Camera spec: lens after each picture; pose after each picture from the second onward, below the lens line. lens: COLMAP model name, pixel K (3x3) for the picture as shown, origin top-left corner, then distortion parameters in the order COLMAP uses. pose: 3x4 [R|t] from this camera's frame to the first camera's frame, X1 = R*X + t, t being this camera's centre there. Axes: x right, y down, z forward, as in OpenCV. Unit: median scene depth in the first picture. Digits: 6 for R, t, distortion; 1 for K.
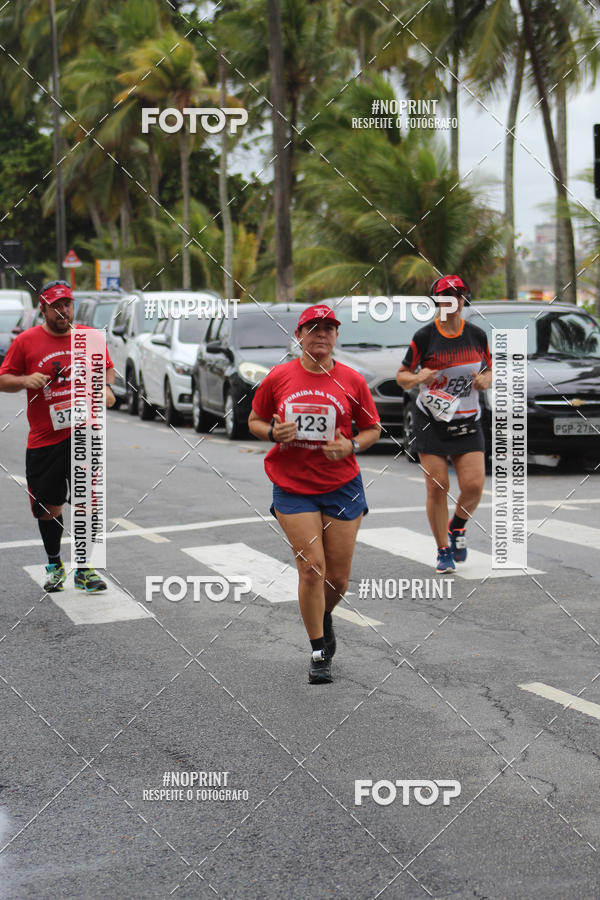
lens RADIAL K [[3925.7, 0, 340.3], [0, 3925.7, 446.7], [0, 0, 1]] dist [0.218158, 0.018239]
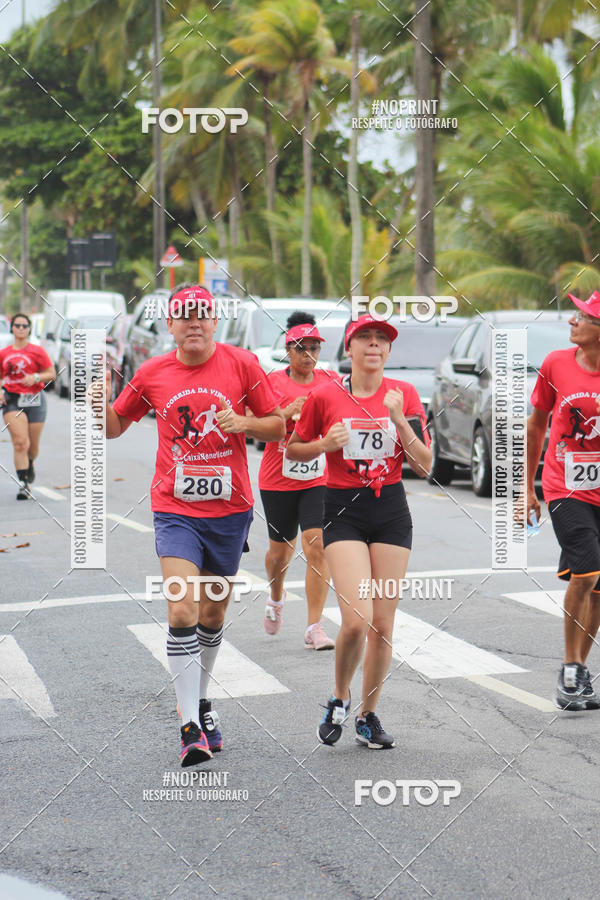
lens RADIAL K [[4105.4, 0, 300.0], [0, 4105.4, 450.0], [0, 0, 1]] dist [0.296066, 4.041982]
pose [[0.999703, 0.024005, 0.004131, -0.043736], [-0.024017, 0.999707, 0.002970, -0.009409], [-0.004058, -0.003069, 0.999987, 0.112808]]
